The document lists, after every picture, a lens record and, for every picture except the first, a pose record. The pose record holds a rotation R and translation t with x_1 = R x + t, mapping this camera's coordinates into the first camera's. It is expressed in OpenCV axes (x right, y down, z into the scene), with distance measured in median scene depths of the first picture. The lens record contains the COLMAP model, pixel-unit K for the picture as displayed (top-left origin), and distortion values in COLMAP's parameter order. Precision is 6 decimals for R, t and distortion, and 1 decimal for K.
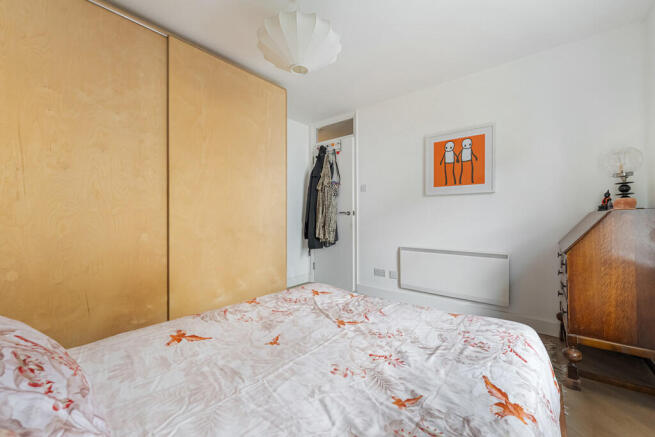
lens RADIAL K [[265.1, 0, 327.5], [0, 265.1, 218.5], [0, 0, 1]] dist [0.000167, -0.000063]
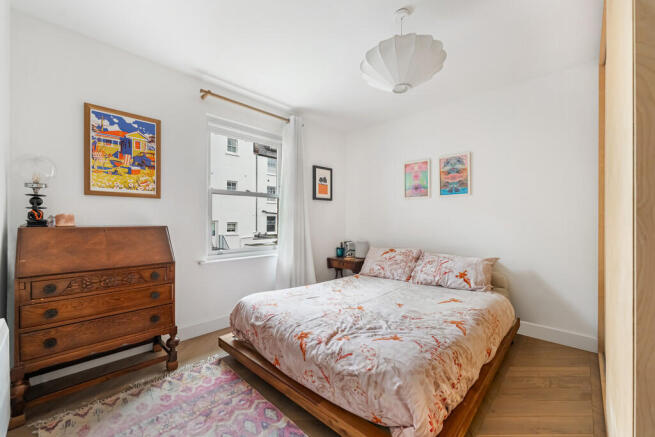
lens RADIAL K [[265.1, 0, 327.5], [0, 265.1, 218.5], [0, 0, 1]] dist [0.000167, -0.000063]
pose [[-0.998170, 0.000696, 0.060466, 0.105524], [0.000857, 0.999996, 0.002637, -0.059569], [-0.060464, 0.002684, -0.998167, 1.860361]]
